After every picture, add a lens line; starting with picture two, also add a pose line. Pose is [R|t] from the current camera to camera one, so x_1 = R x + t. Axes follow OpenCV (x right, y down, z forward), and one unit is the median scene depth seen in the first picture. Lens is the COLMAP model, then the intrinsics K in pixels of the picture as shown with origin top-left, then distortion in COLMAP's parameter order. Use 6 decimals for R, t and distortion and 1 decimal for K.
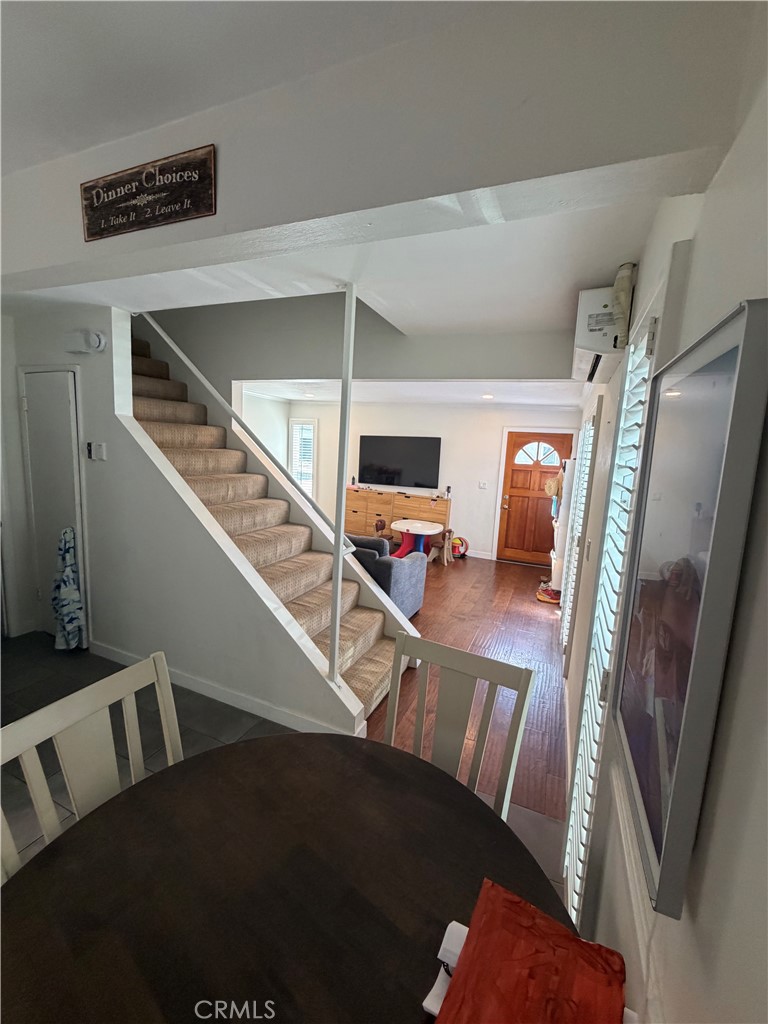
lens RADIAL K [[408.0, 0, 387.1], [0, 408.0, 505.6], [0, 0, 1]] dist [-0.005124, -0.000088]
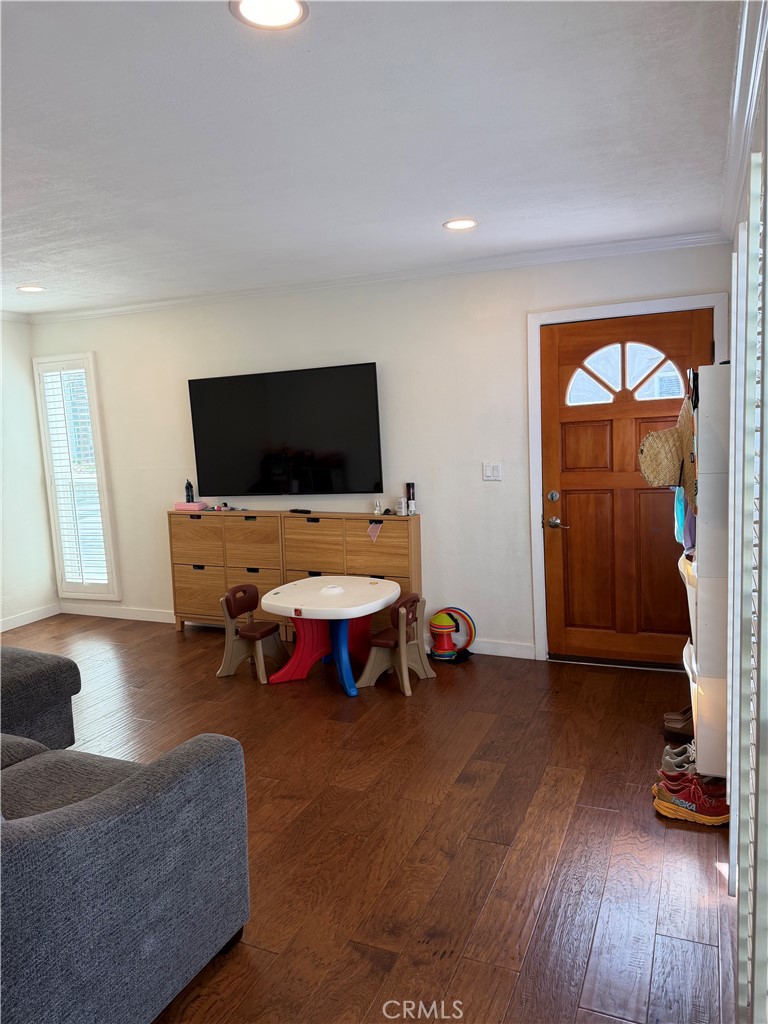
lens RADIAL K [[722.7, 0, 380.9], [0, 722.7, 513.2], [0, 0, 1]] dist [0.067512, -0.096728]
pose [[0.994422, -0.103571, -0.019958, 0.142093], [0.103426, 0.994603, -0.008191, -0.016200], [0.020699, 0.006081, 0.999767, 0.314398]]
